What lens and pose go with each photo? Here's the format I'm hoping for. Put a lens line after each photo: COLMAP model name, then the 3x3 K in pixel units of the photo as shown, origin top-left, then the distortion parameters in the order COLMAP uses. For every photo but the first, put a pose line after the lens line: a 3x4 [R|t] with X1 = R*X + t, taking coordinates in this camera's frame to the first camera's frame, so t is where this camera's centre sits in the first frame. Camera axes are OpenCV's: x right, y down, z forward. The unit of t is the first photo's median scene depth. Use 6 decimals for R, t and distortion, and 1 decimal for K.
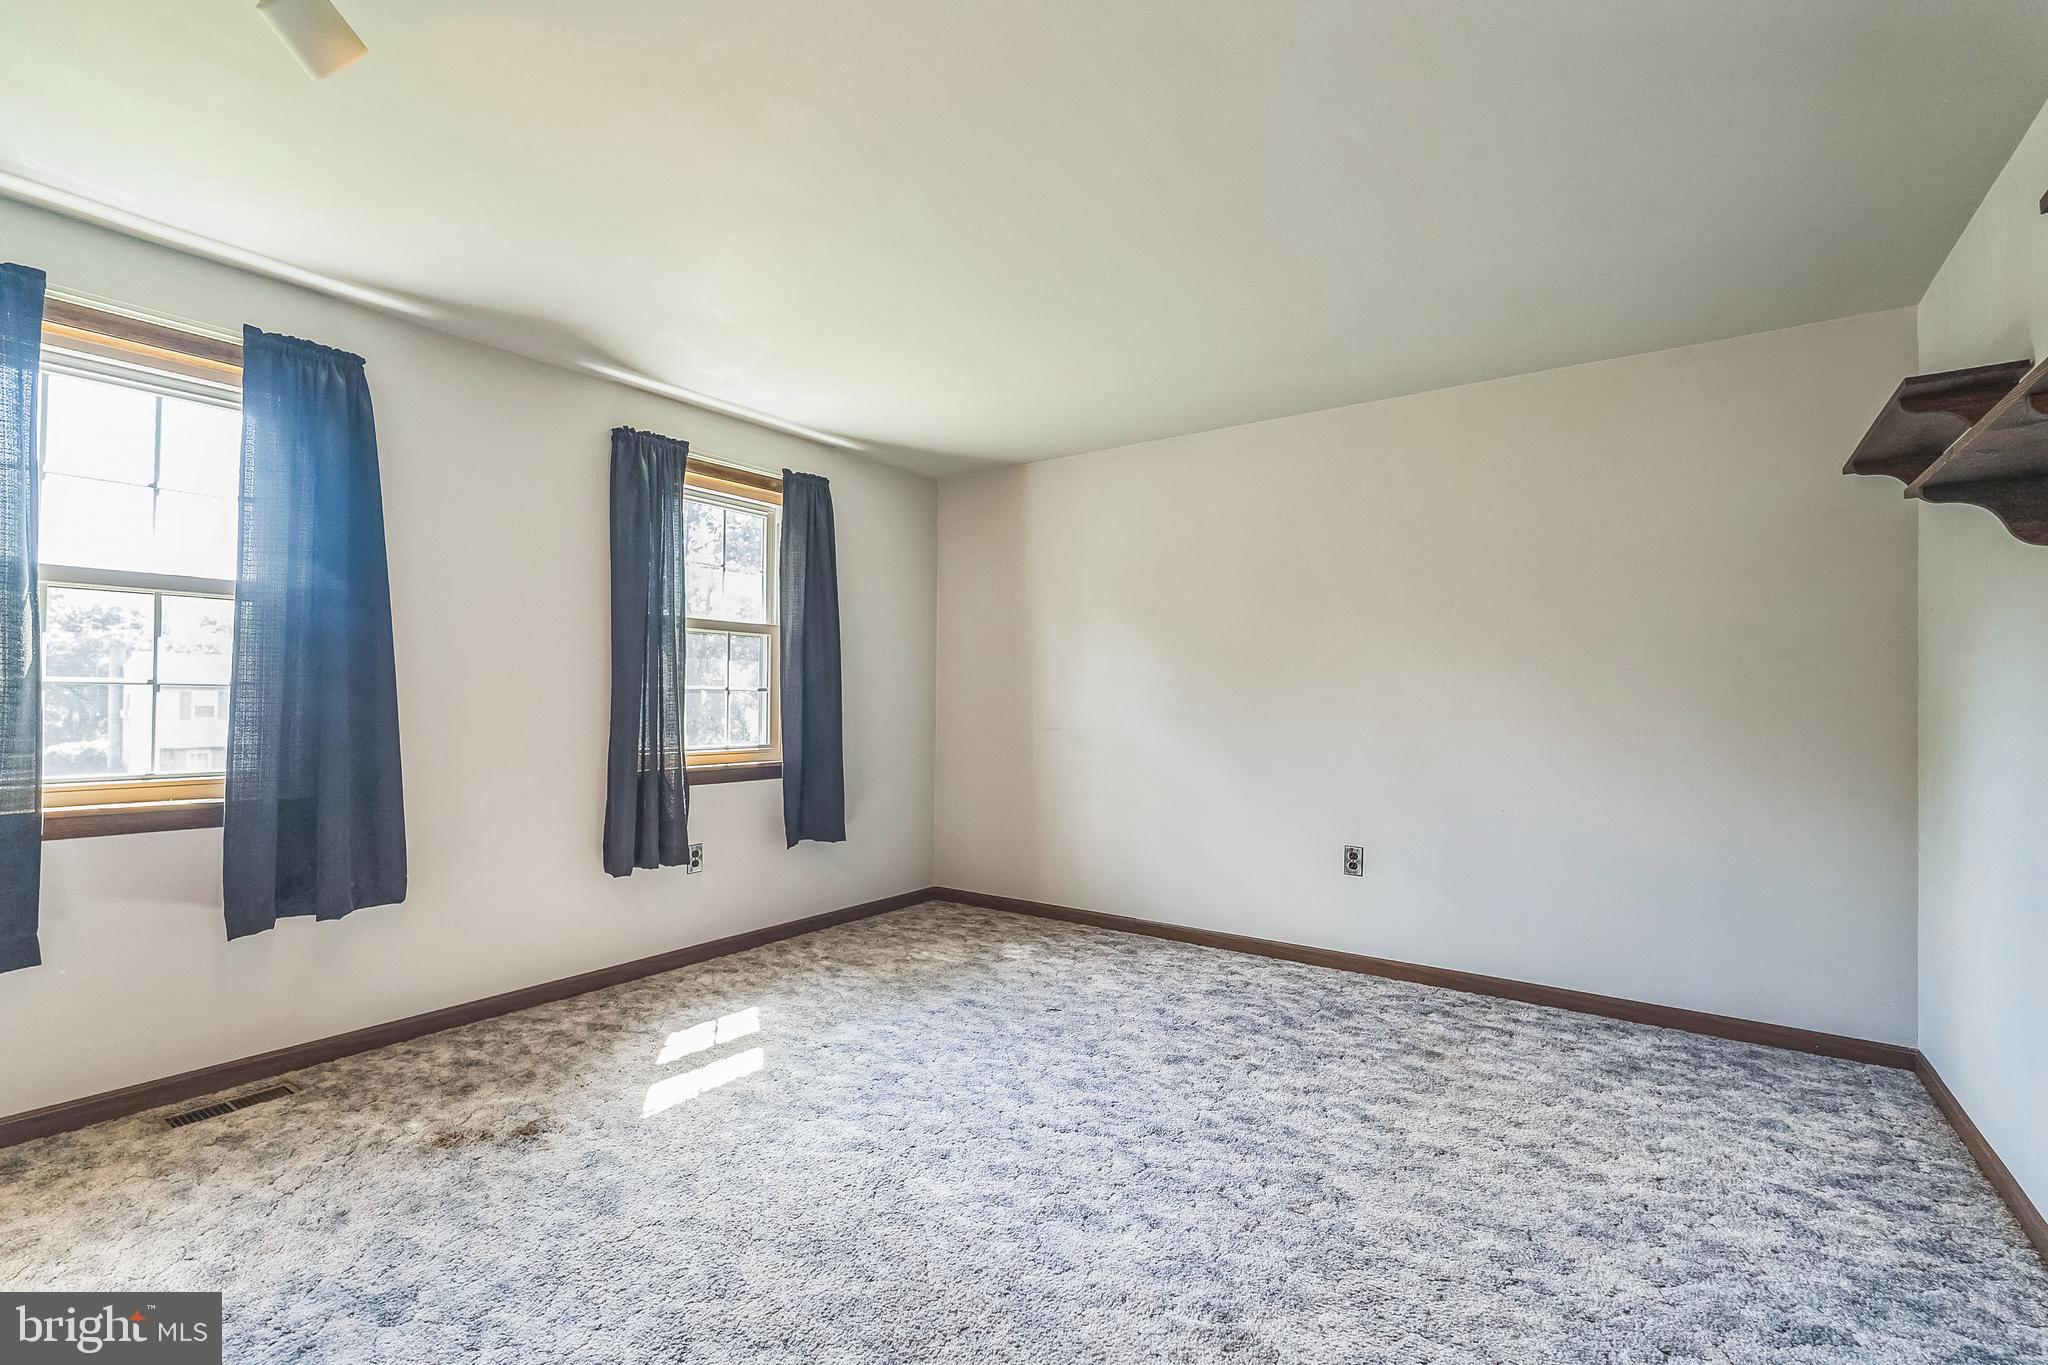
lens RADIAL K [[915.5, 0, 1025.5], [0, 915.5, 686.9], [0, 0, 1]] dist [-0.010810, 0.001774]
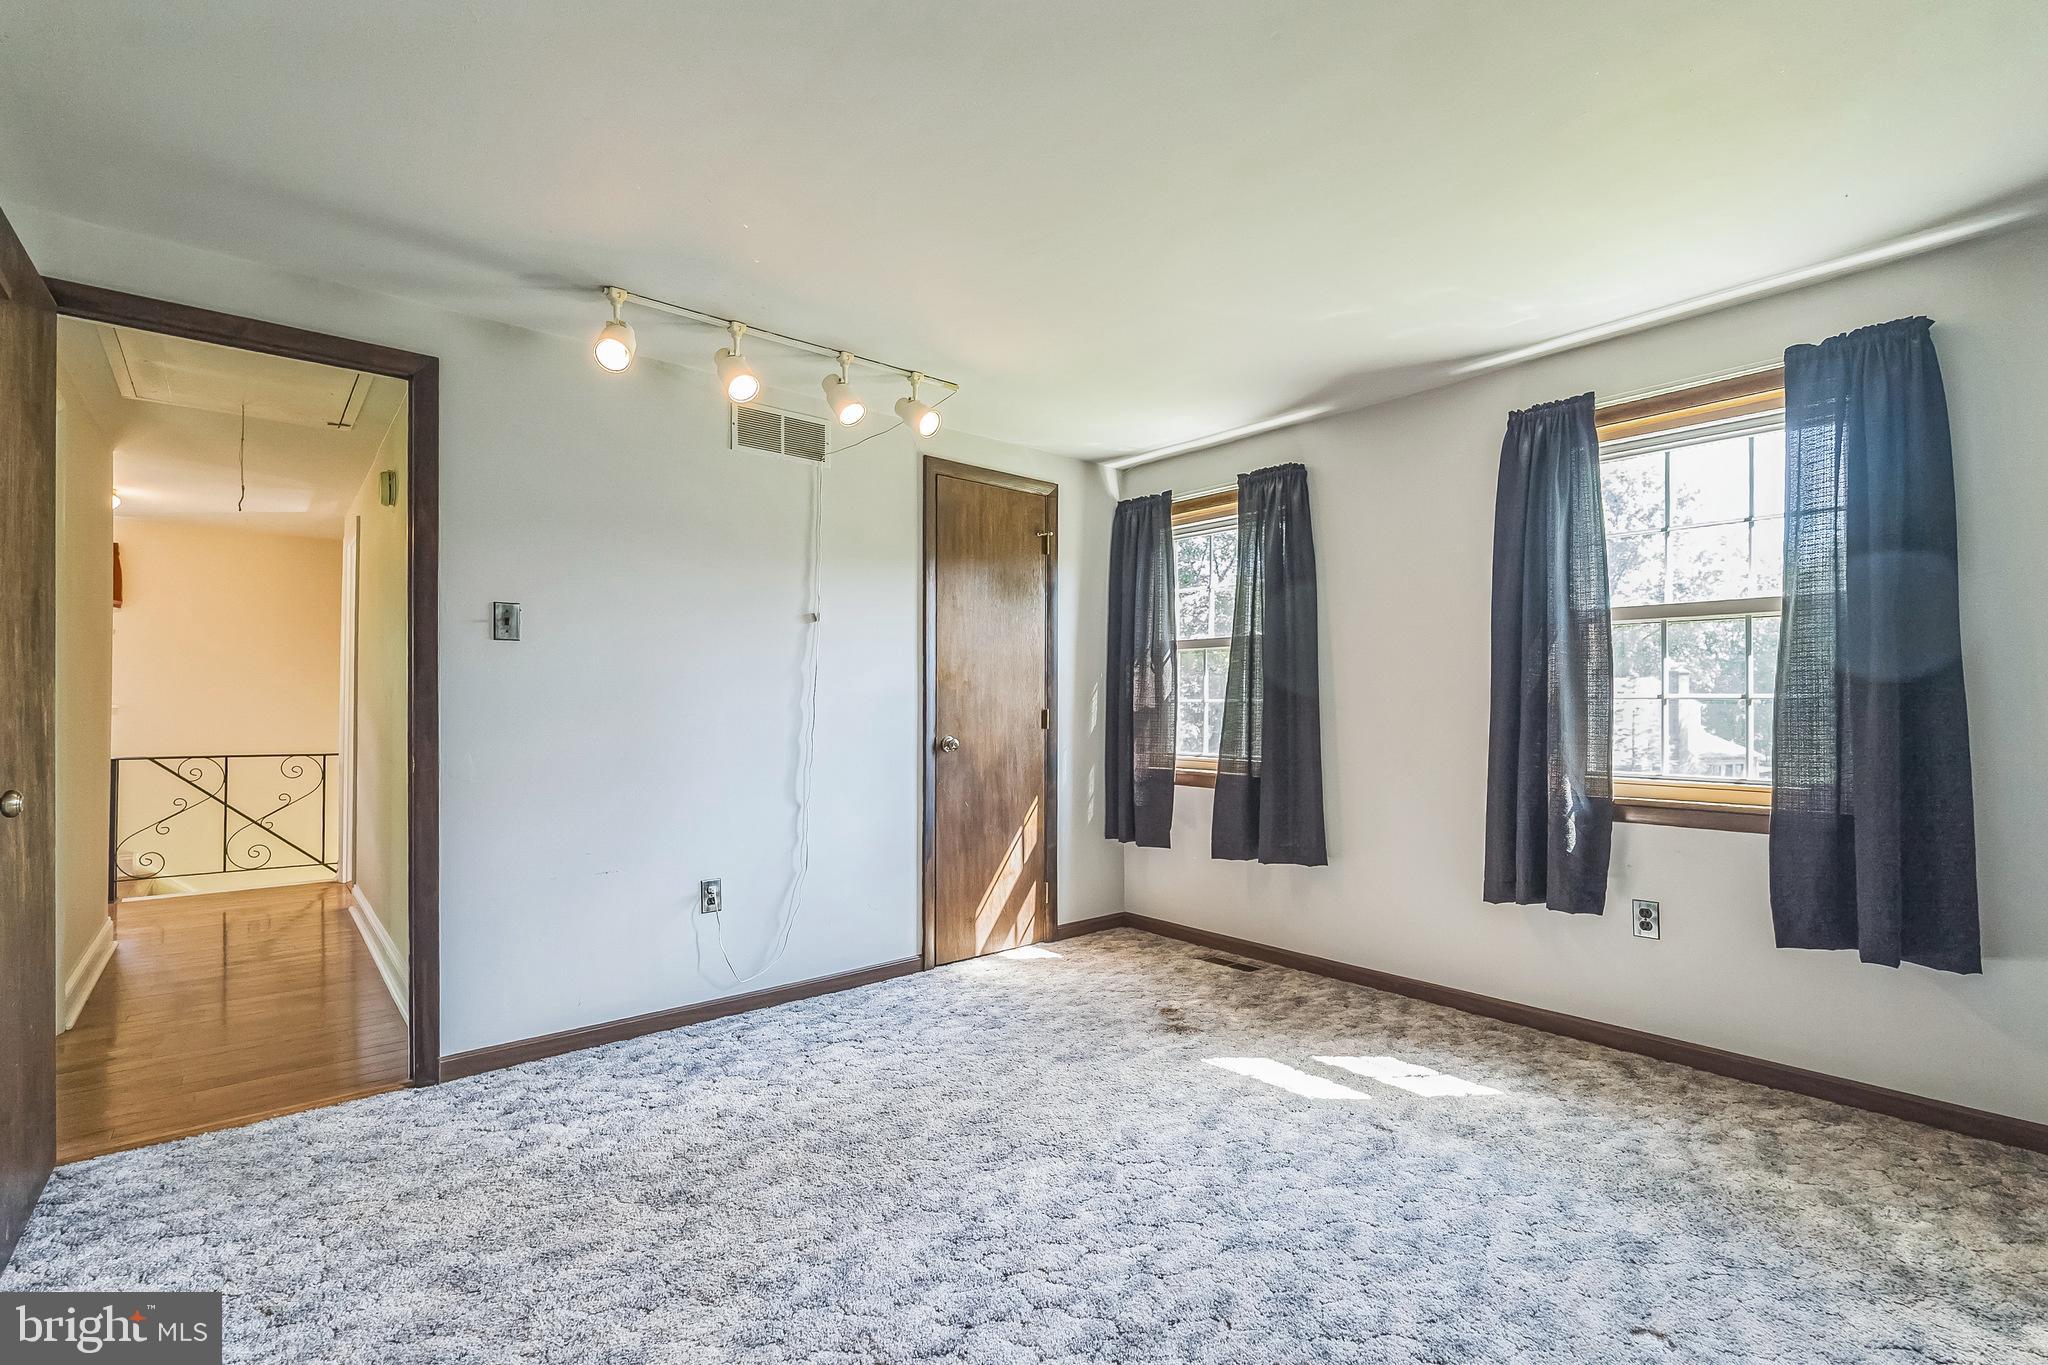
lens RADIAL K [[915.5, 0, 1028.7], [0, 915.5, 709.0], [0, 0, 1]] dist [-0.010810, 0.001774]
pose [[-0.249201, -0.006629, -0.968429, 0.575993], [0.007823, 0.999930, -0.008858, 0.015714], [0.968420, -0.009783, -0.249131, 0.779810]]
